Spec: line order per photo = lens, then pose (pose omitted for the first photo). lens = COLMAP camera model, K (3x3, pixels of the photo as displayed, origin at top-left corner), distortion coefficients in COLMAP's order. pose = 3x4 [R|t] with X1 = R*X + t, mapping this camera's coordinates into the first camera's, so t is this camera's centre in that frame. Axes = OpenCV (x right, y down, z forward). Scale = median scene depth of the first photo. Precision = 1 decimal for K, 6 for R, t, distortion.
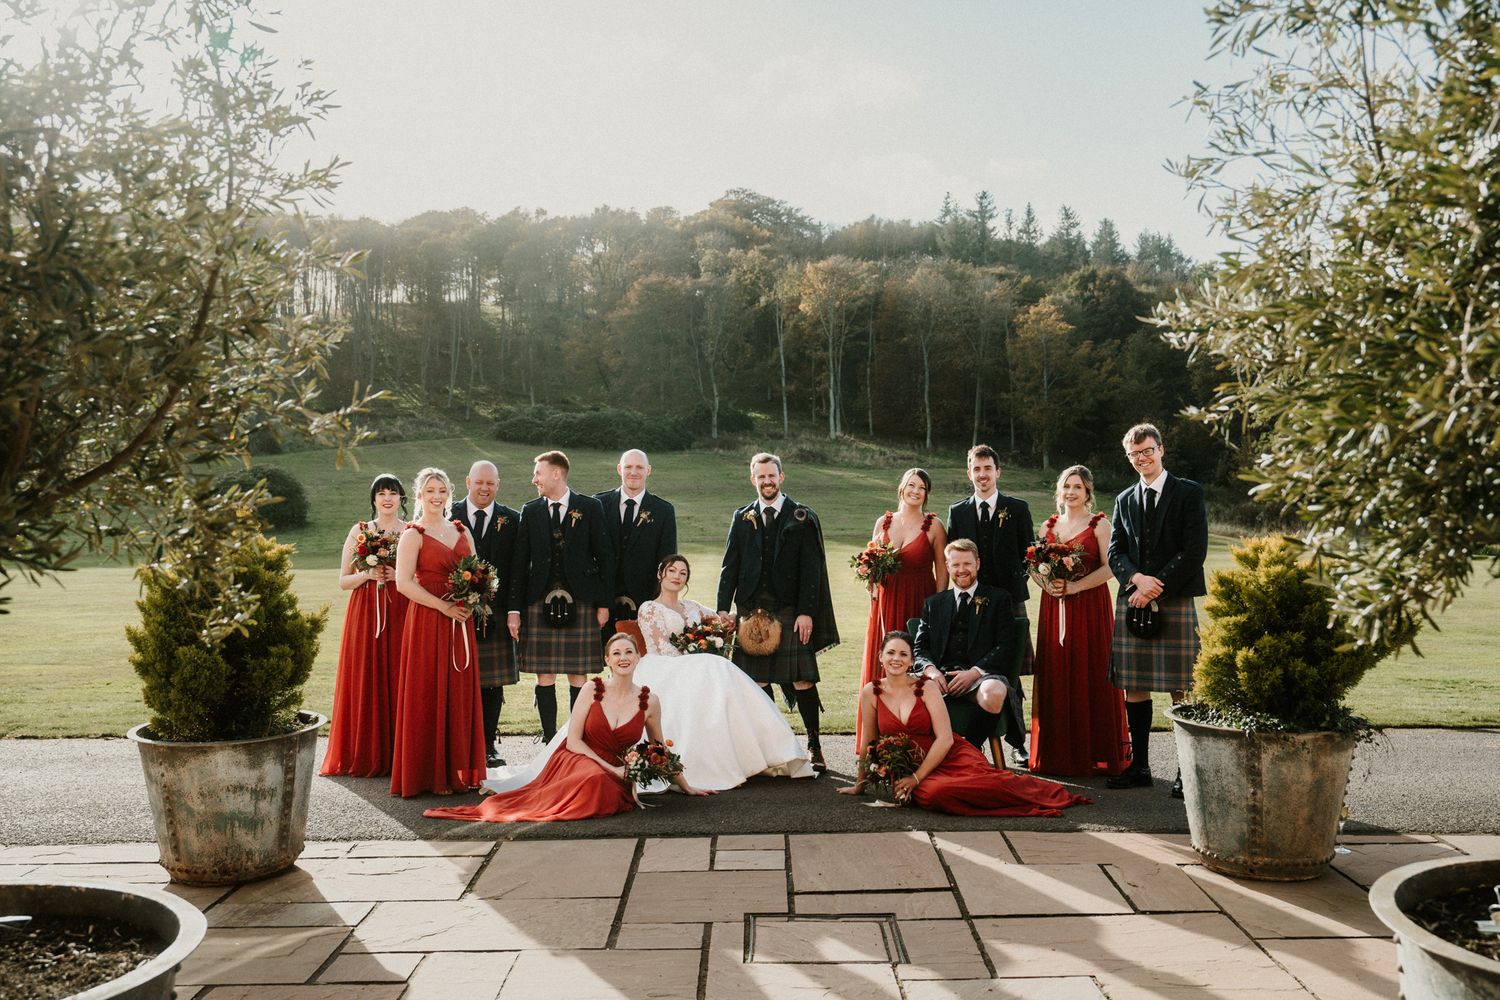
lens RADIAL K [[1483.3, 0, 752.9], [0, 1483.3, 489.0], [0, 0, 1]] dist [-0.025717, 0.095301]
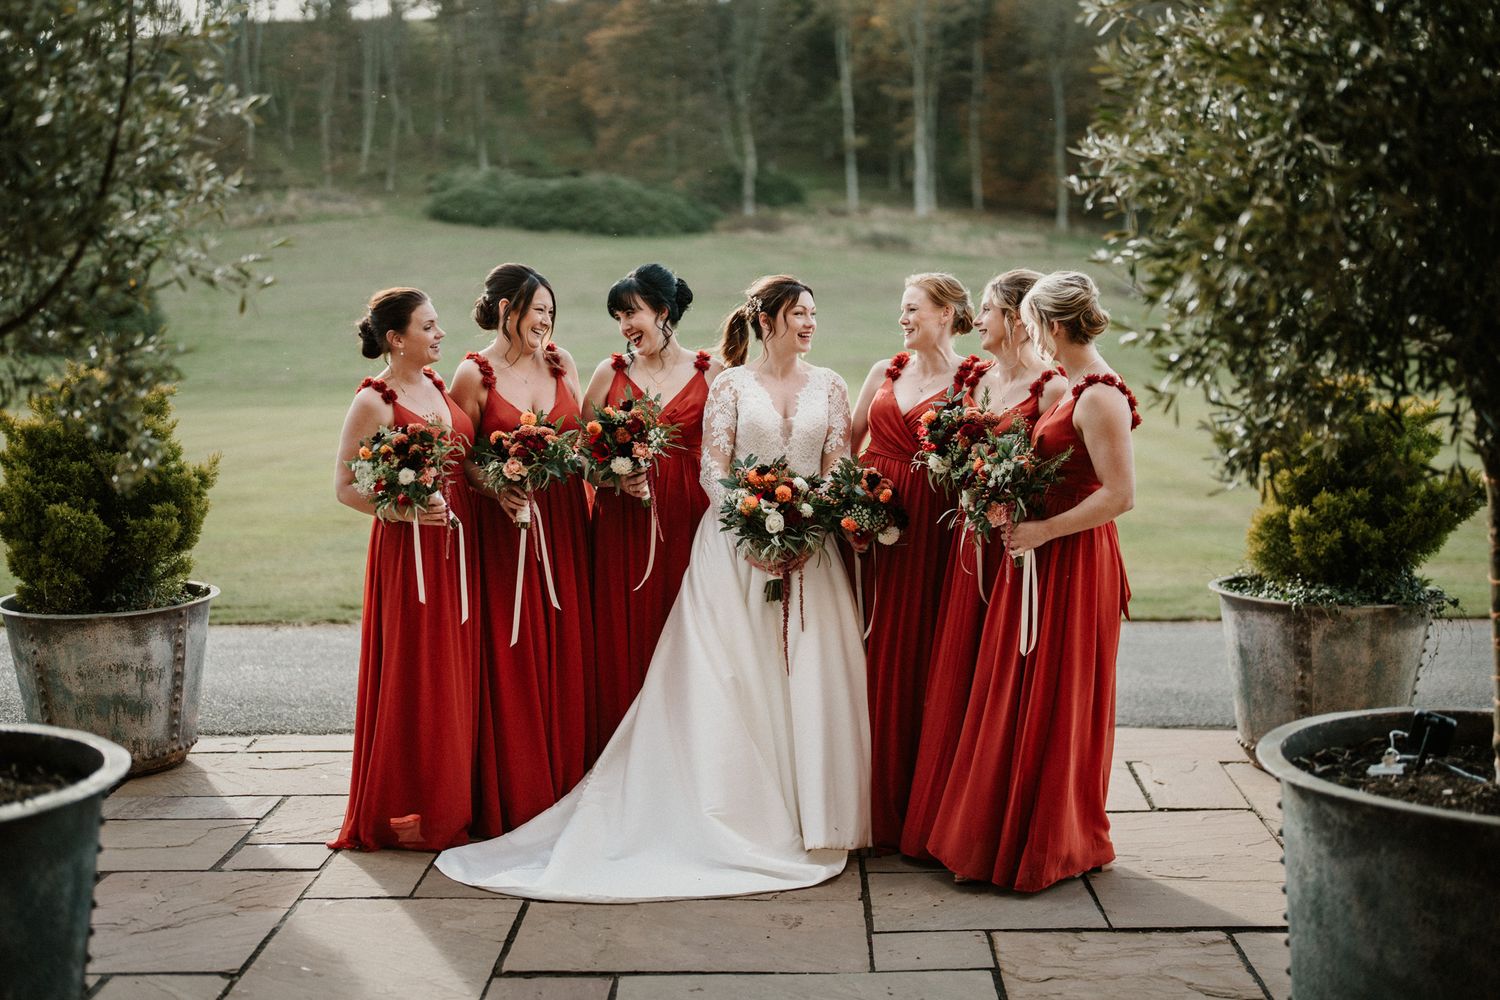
lens RADIAL K [[2301.1, 0, 741.0], [0, 2301.1, 500.3], [0, 0, 1]] dist [-0.163560, 1.078002]
pose [[0.999147, 0.000699, -0.041292, 0.062899], [0.003233, 0.995464, 0.095084, -0.019043], [0.041171, -0.095136, 0.994613, -0.277475]]
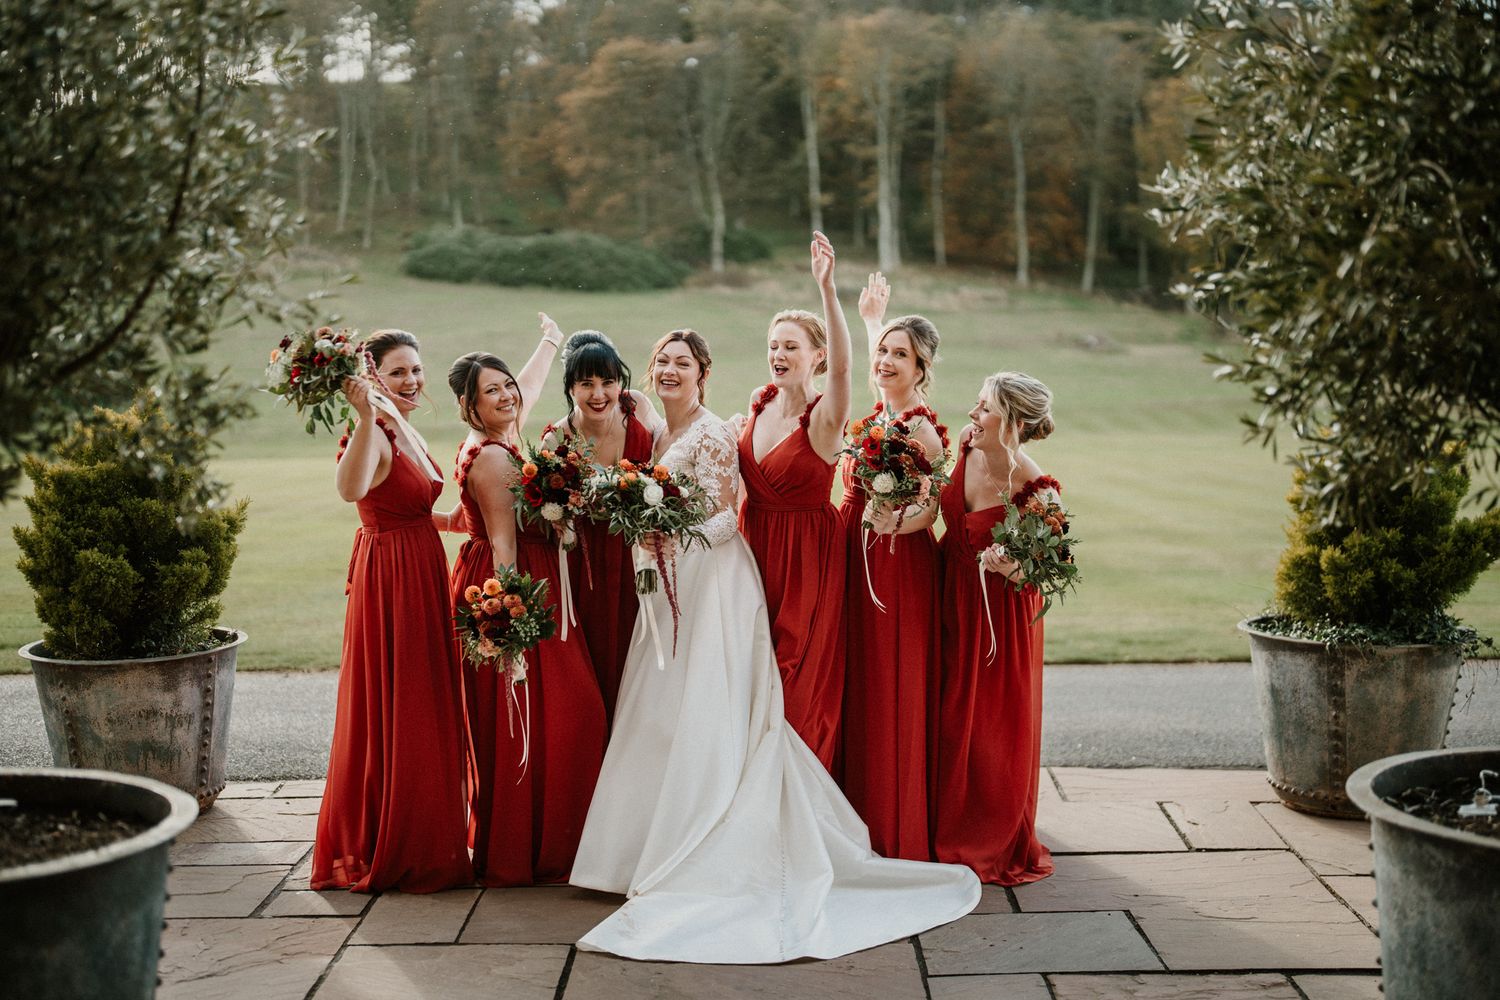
lens RADIAL K [[2229.8, 0, 712.6], [0, 2229.8, 505.9], [0, 0, 1]] dist [-0.166310, 1.113864]
pose [[0.999520, -0.004214, -0.030704, 0.017492], [0.006503, 0.997174, 0.074846, -0.011664], [0.030301, -0.075010, 0.996722, -0.243827]]
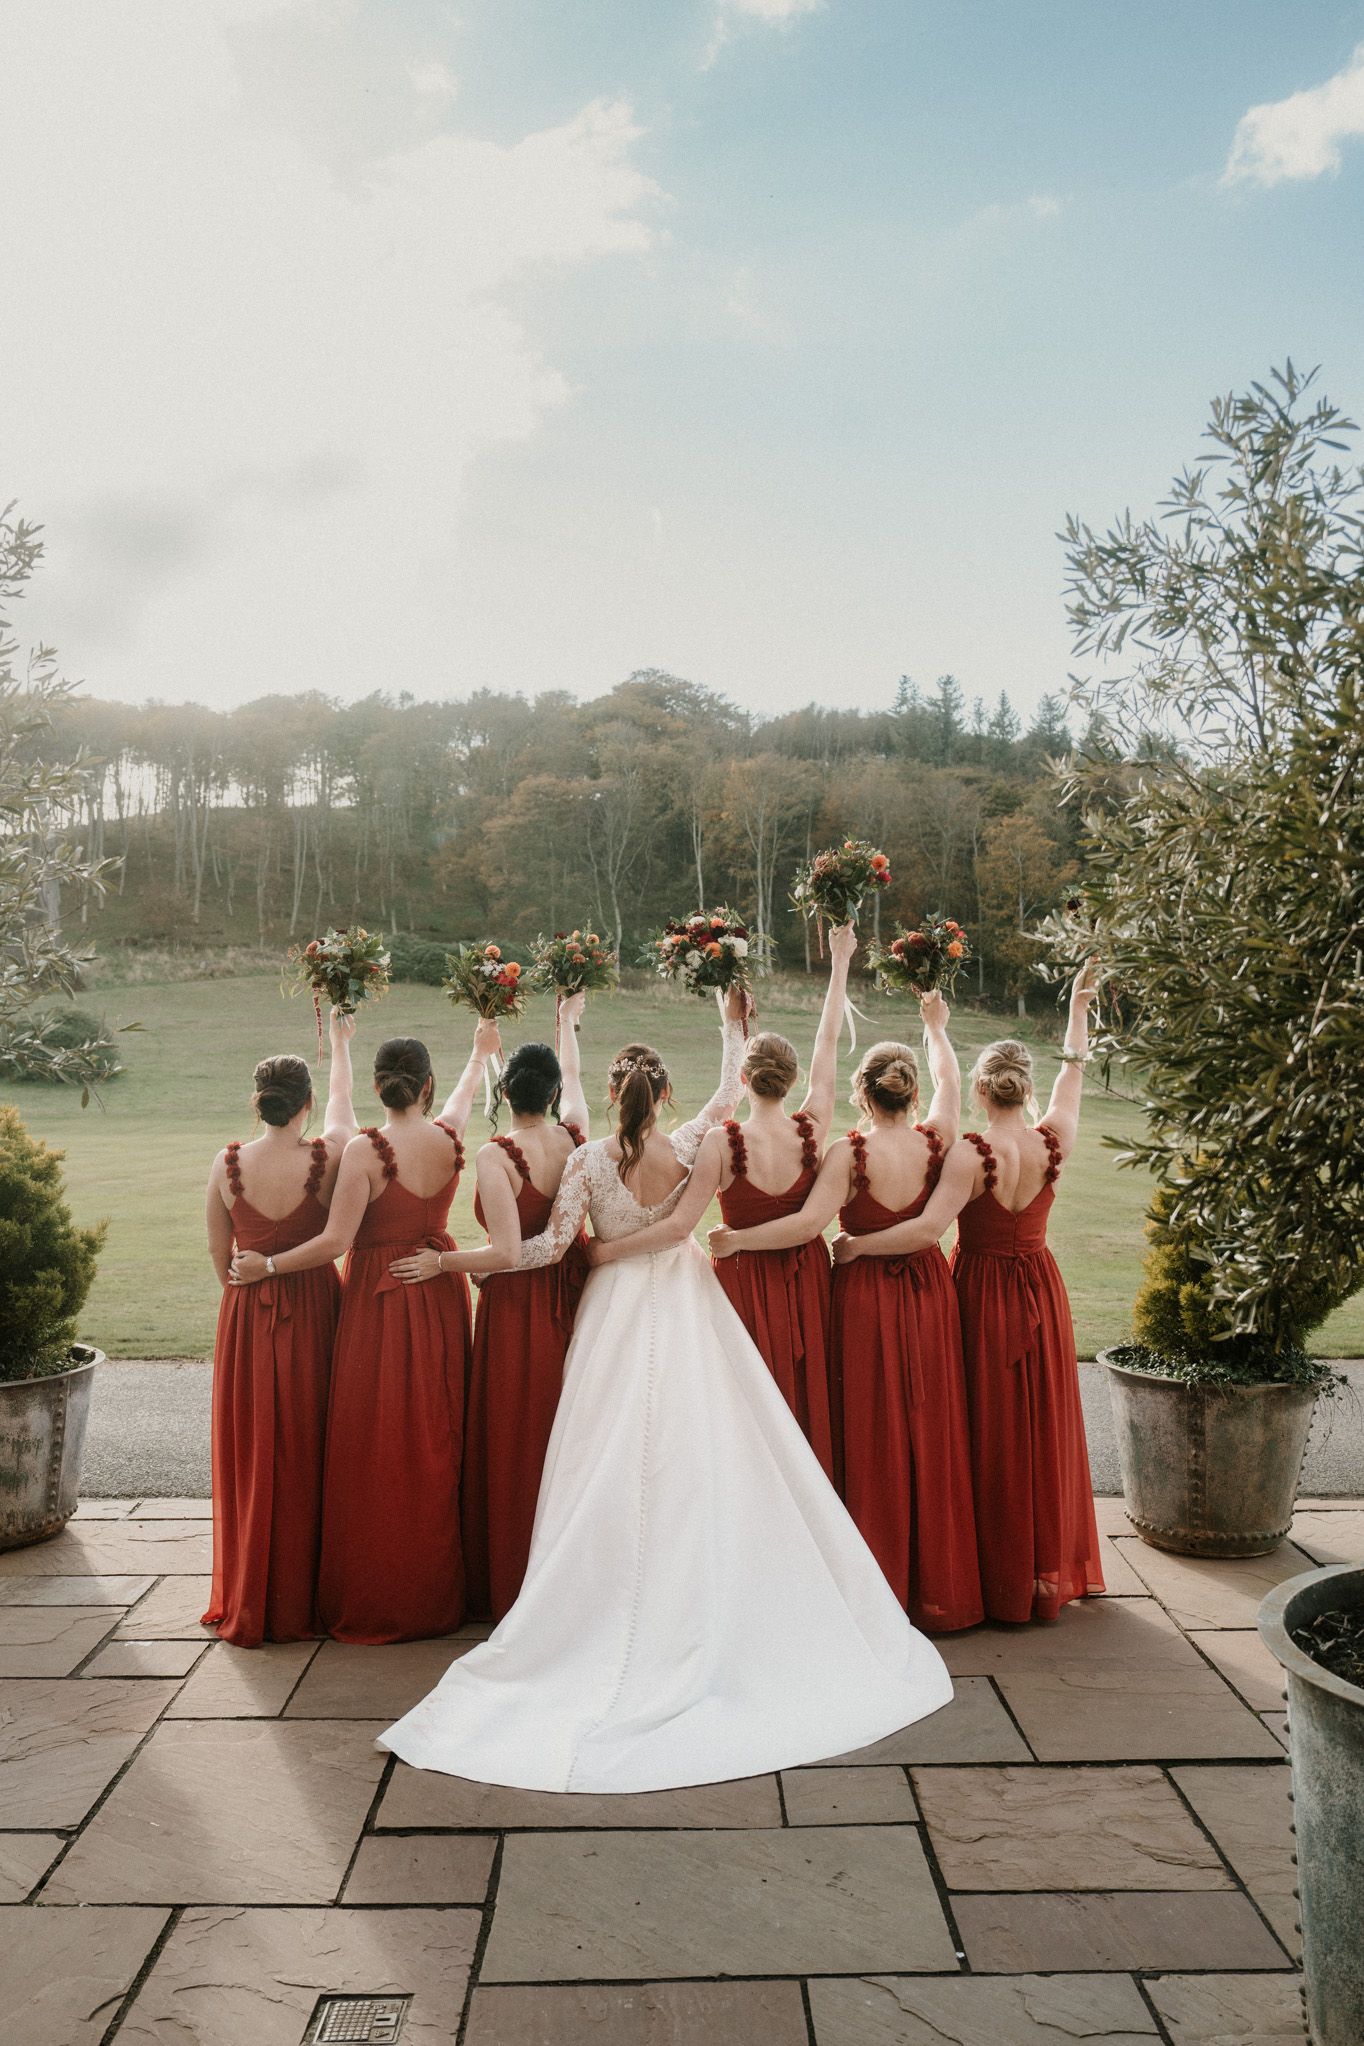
lens RADIAL K [[1833.0, 0, 682.0], [0, 1833.0, 1023.0], [0, 0, 1]] dist [-0.064039, 0.120687]
pose [[0.999968, 0.007678, 0.002246, 0.035967], [-0.007678, 0.999971, -0.000065, -0.035234], [-0.002247, 0.000047, 0.999997, -0.036382]]
